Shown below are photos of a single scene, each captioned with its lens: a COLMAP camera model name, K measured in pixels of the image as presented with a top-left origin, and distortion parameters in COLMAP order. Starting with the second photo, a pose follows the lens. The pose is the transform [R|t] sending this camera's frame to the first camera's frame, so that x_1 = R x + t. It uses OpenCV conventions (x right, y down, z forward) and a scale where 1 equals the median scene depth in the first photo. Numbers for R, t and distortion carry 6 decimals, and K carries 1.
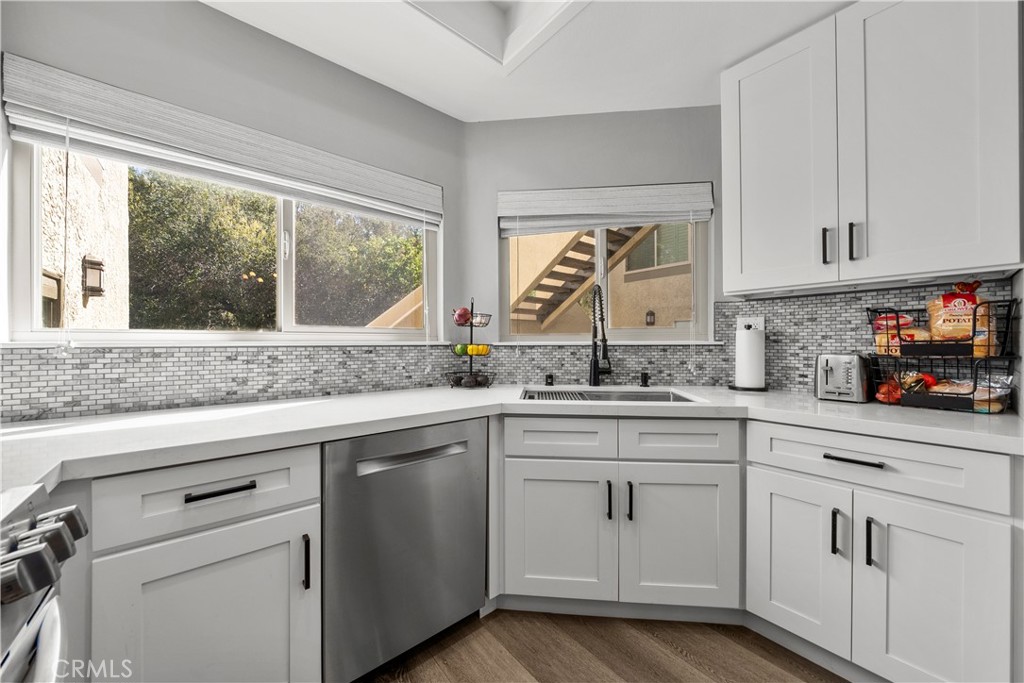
lens RADIAL K [[390.6, 0, 512.5], [0, 390.6, 342.6], [0, 0, 1]] dist [-0.002907, -0.000449]
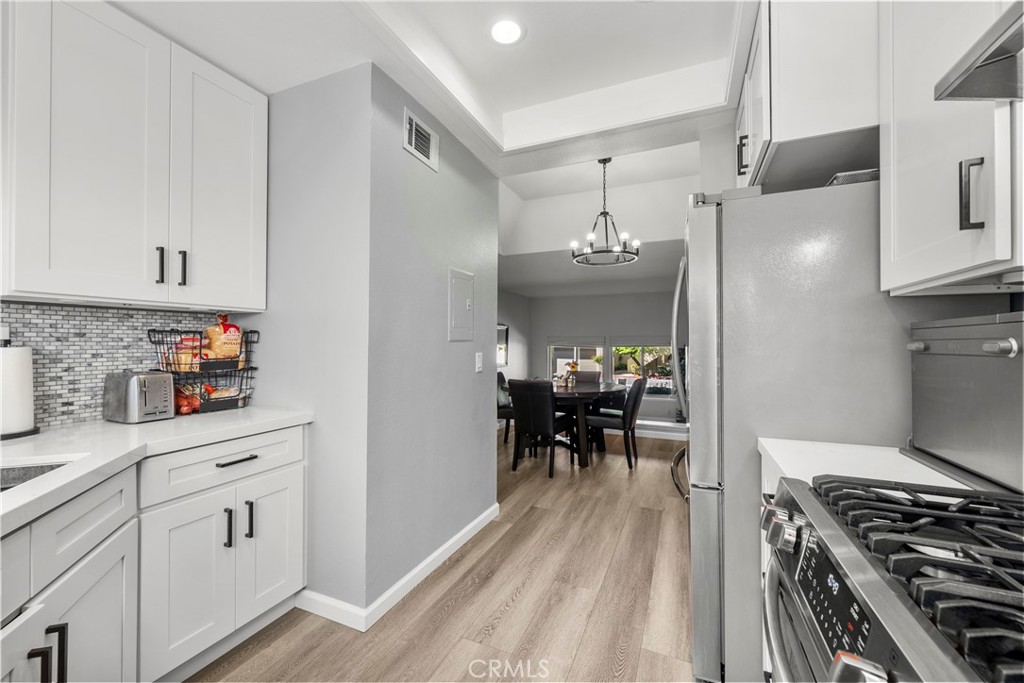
lens RADIAL K [[416.4, 0, 510.0], [0, 416.4, 342.7], [0, 0, 1]] dist [-0.000080, 0.000026]
pose [[-0.473017, 0.000725, 0.881053, -0.486269], [-0.004195, 0.999986, -0.003075, -0.046192], [-0.881043, -0.005150, -0.473008, 0.648906]]
